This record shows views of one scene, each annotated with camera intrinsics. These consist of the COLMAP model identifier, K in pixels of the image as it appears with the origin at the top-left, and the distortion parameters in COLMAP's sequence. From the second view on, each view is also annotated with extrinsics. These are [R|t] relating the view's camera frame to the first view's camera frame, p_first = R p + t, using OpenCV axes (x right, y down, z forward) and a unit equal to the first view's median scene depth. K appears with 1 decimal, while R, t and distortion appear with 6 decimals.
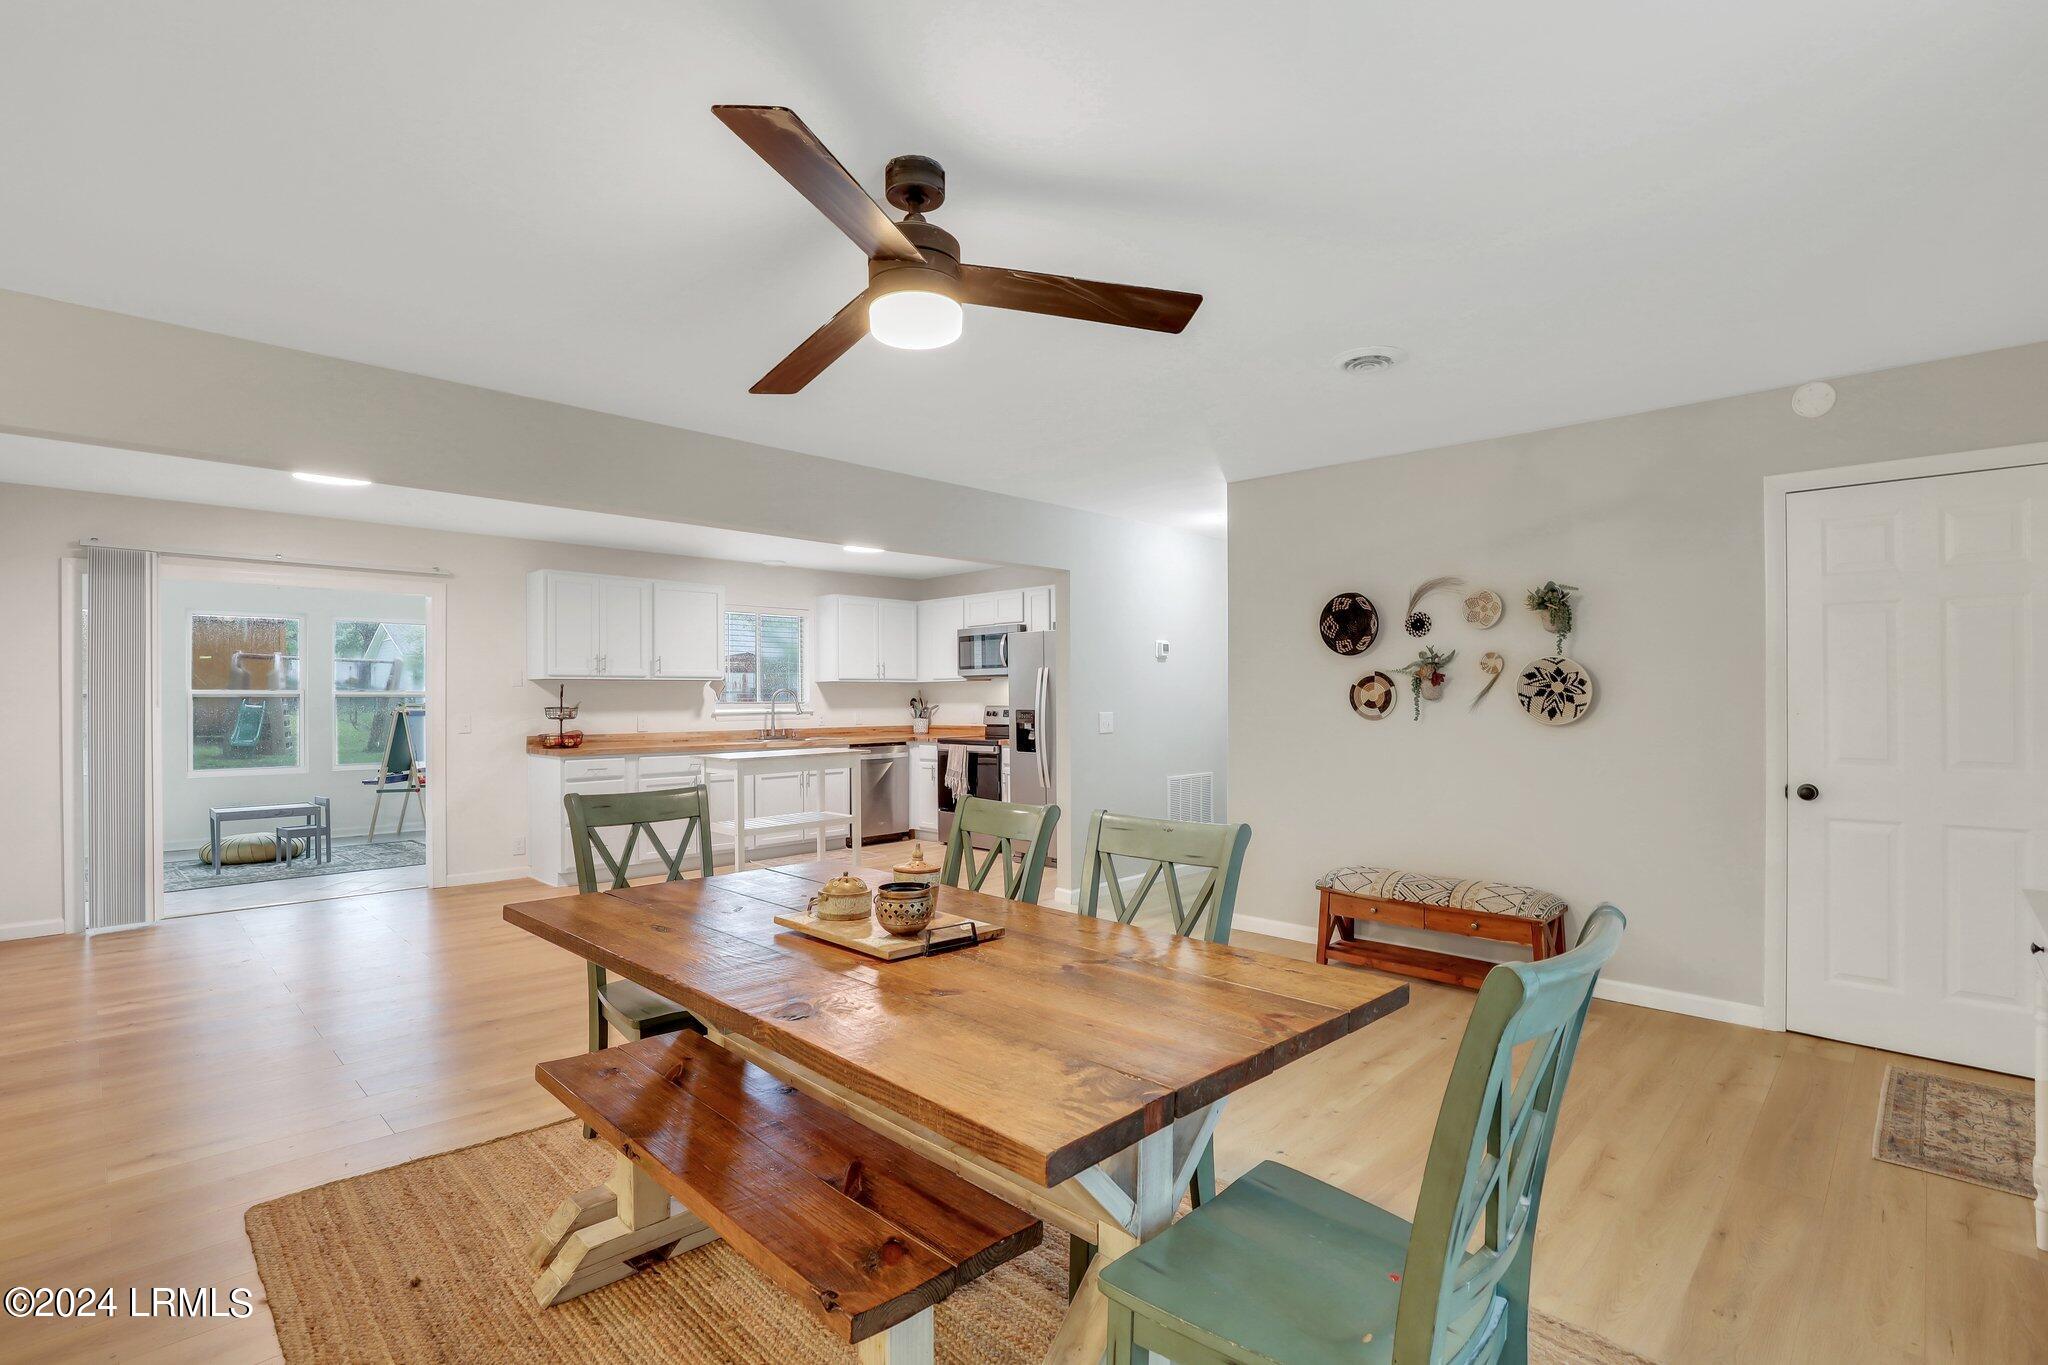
lens RADIAL K [[953.4, 0, 1038.6], [0, 953.4, 692.2], [0, 0, 1]] dist [-0.027205, -0.000152]
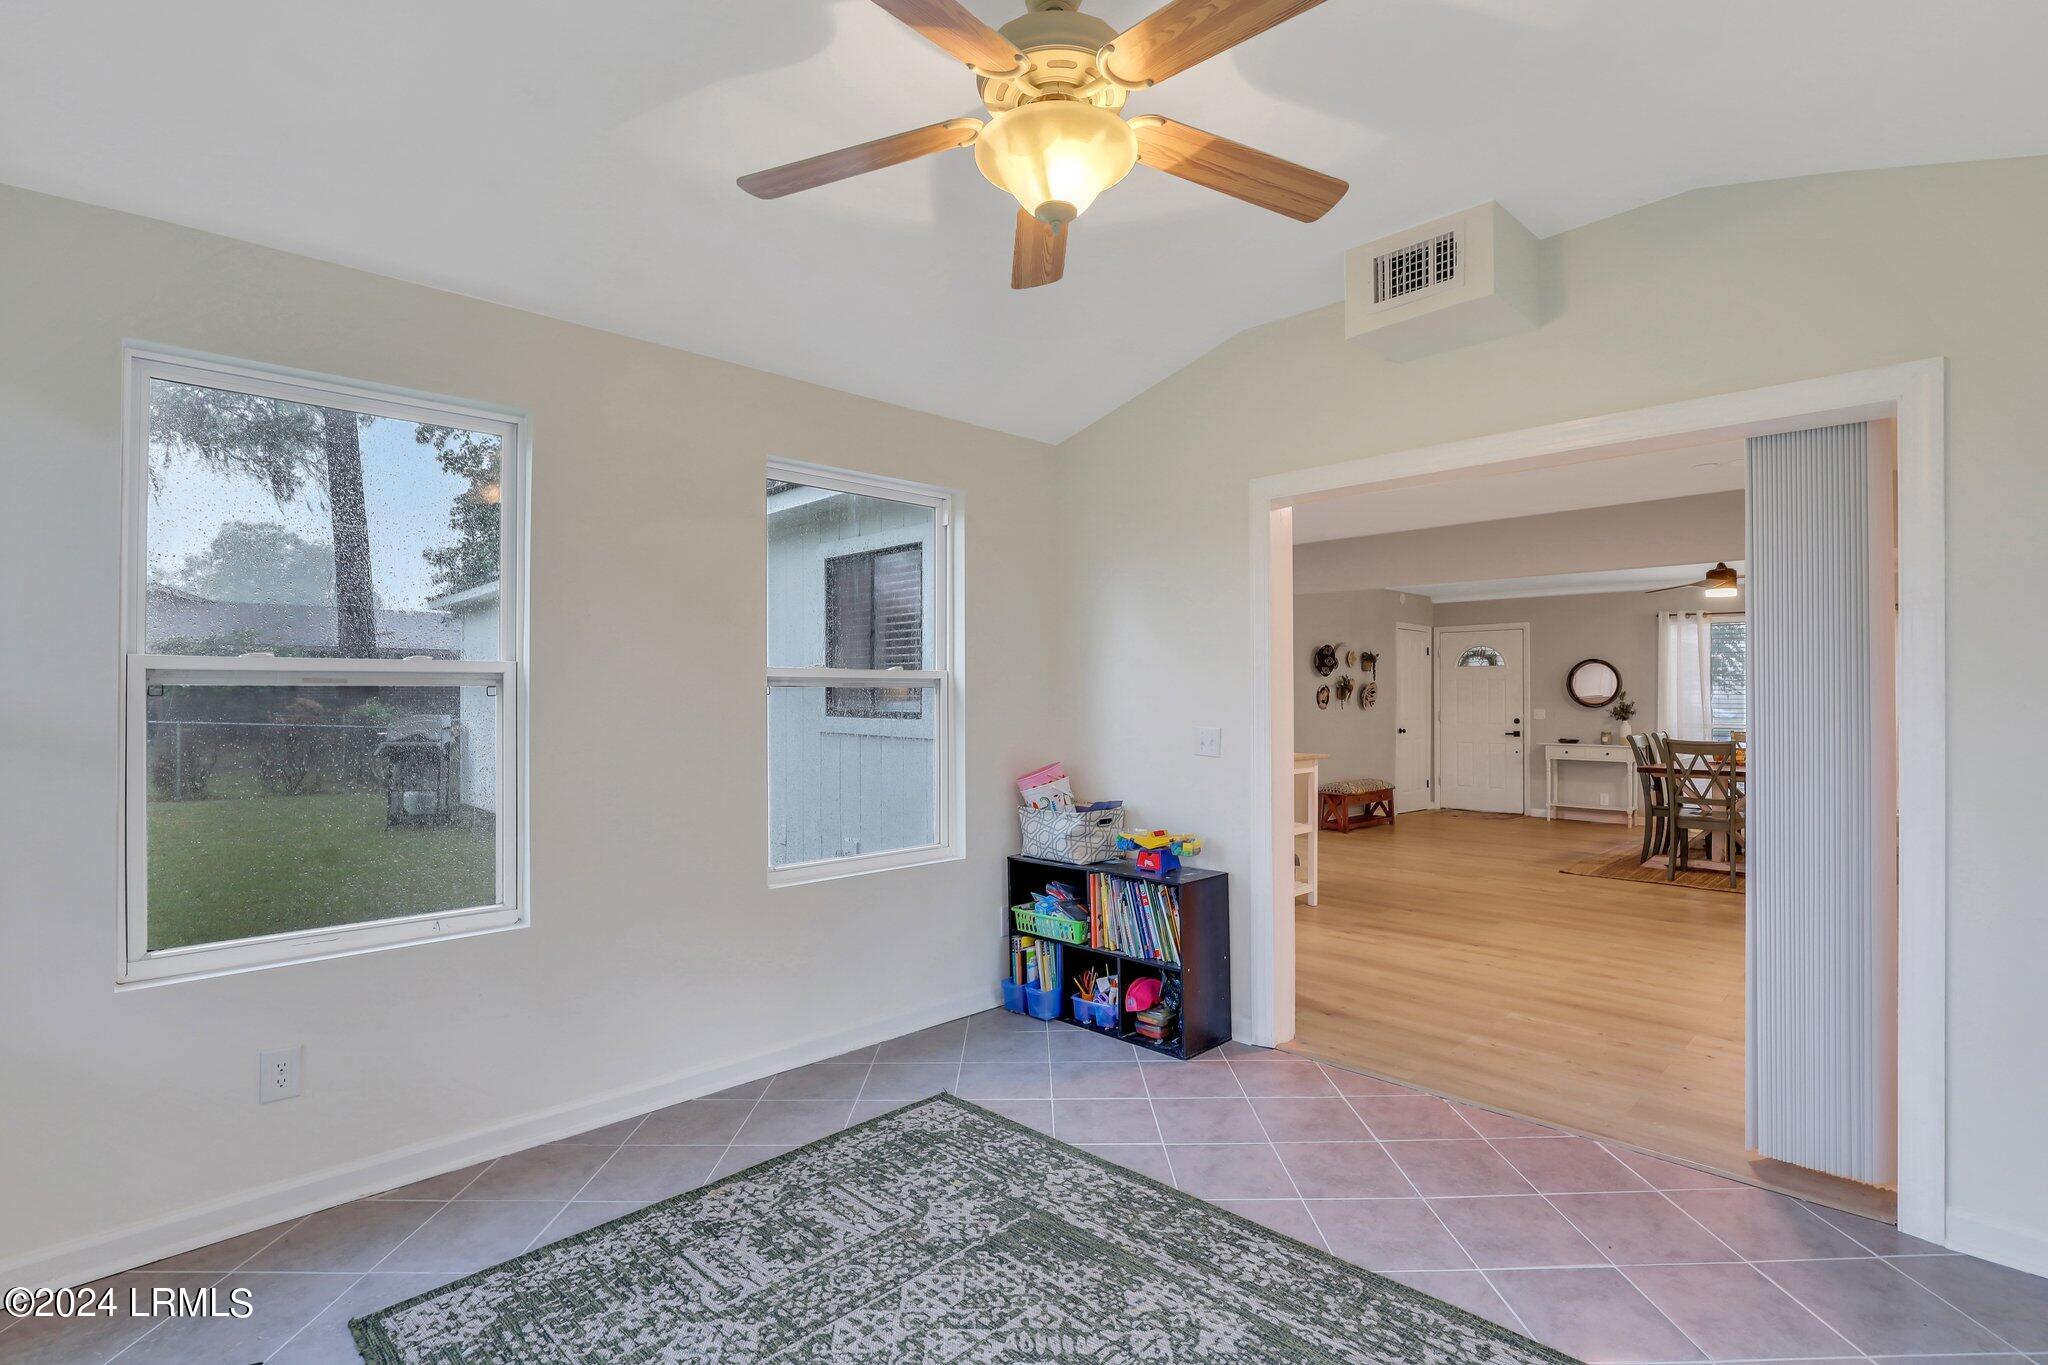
lens RADIAL K [[953.4, 0, 1029.2], [0, 953.4, 693.1], [0, 0, 1]] dist [-0.027205, -0.000152]
pose [[0.018563, 0.007688, 0.999798, -1.675832], [-0.006726, 0.999949, -0.007565, 0.014320], [-0.999805, -0.006584, 0.018614, 1.607220]]
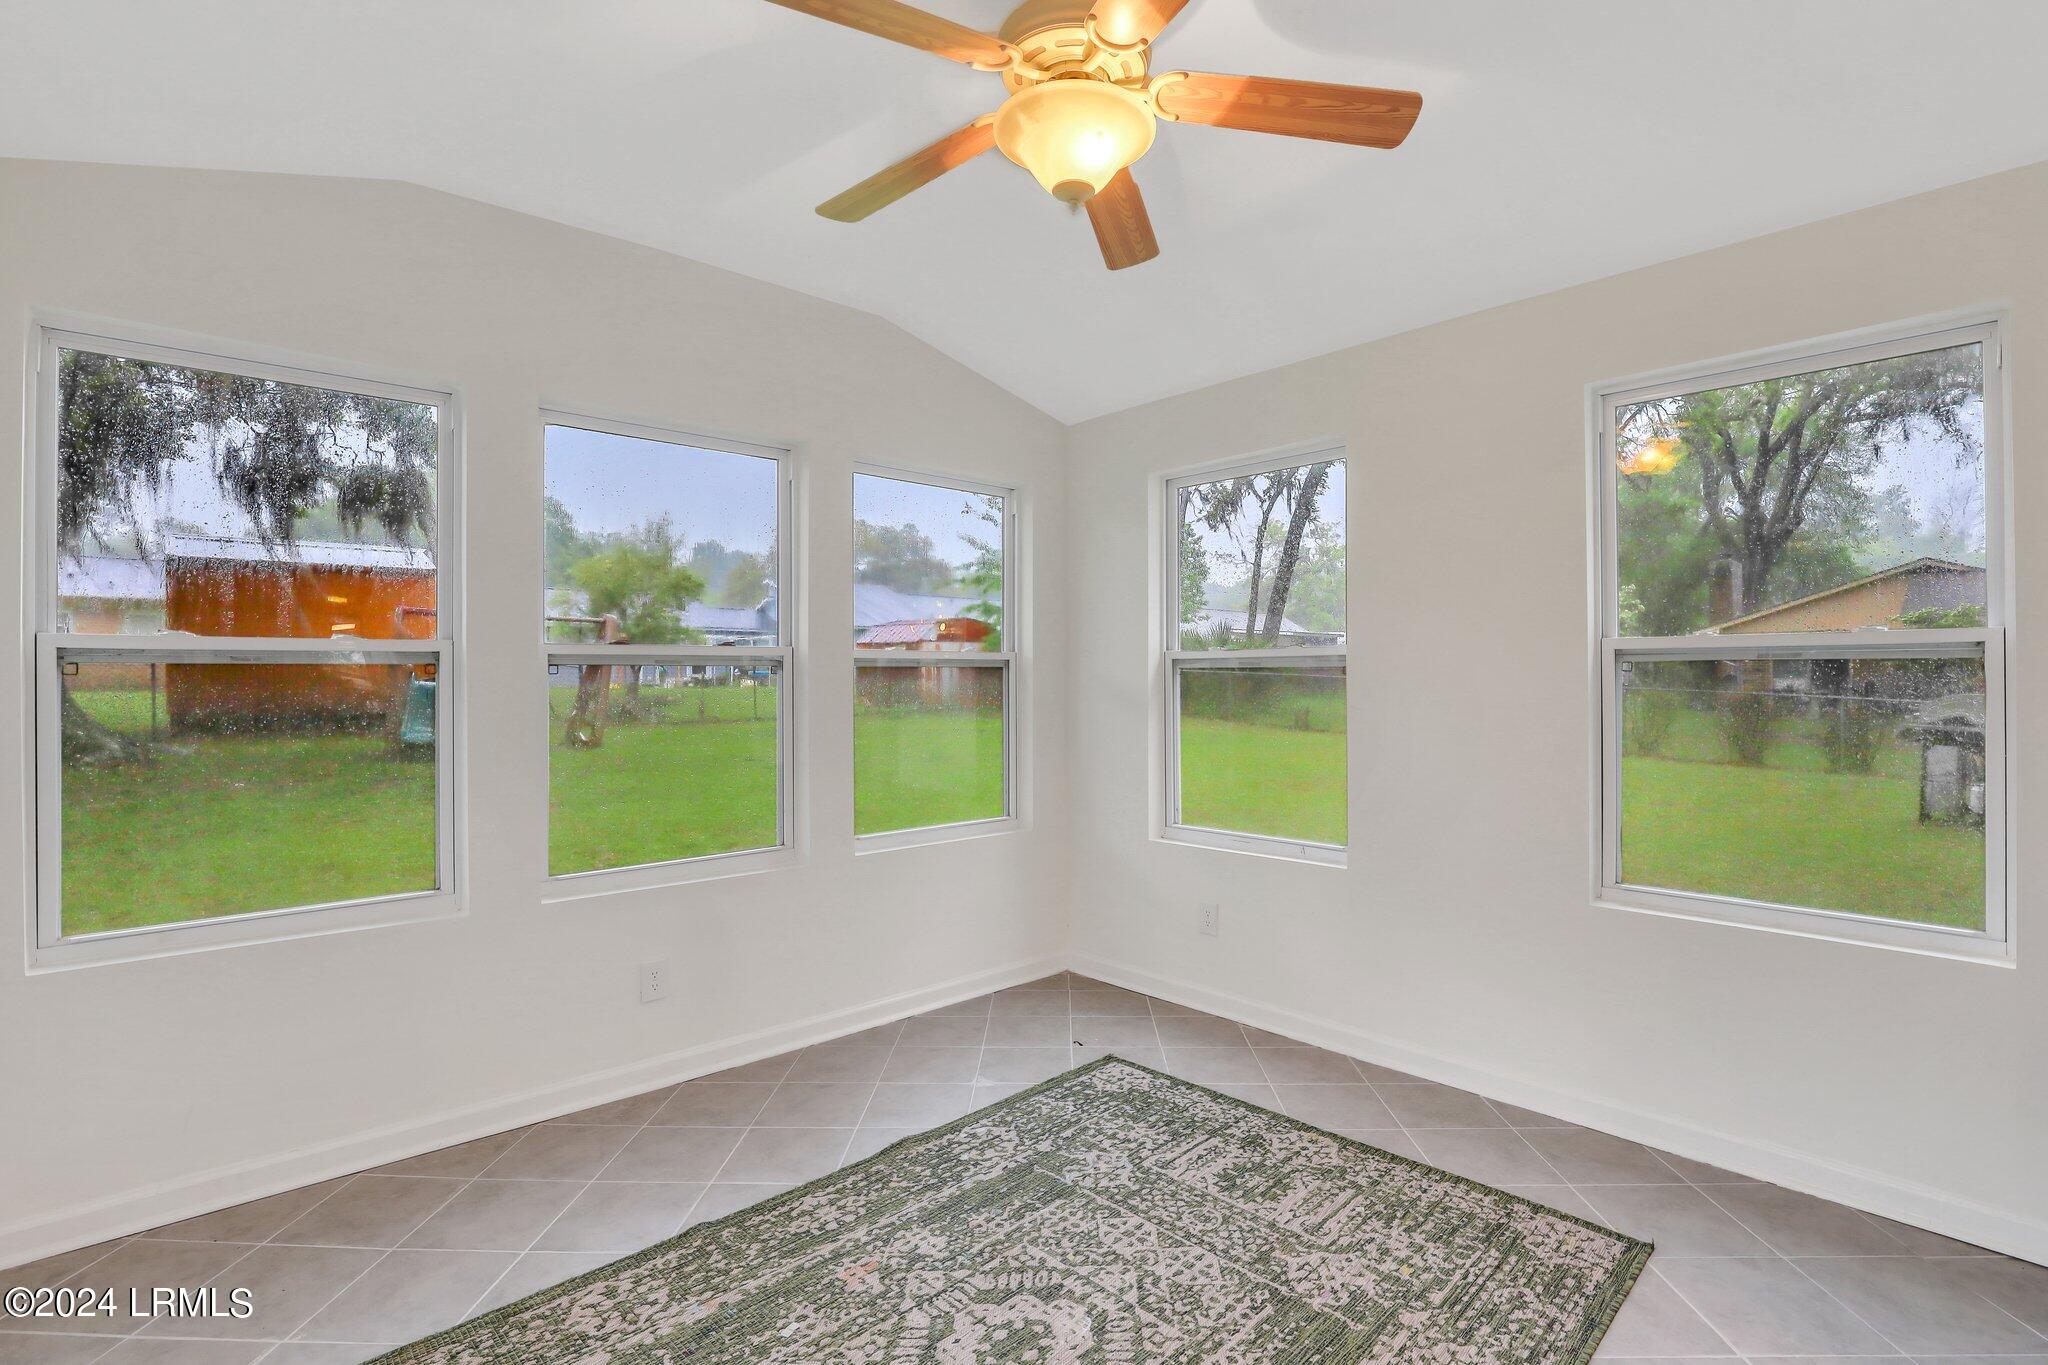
lens RADIAL K [[953.4, 0, 1027.9], [0, 953.4, 673.5], [0, 0, 1]] dist [-0.027205, -0.000152]
pose [[0.999298, -0.000632, -0.037450, -1.092087], [0.000973, 0.999958, 0.009091, 0.002360], [0.037443, -0.009121, 0.999257, 1.002797]]
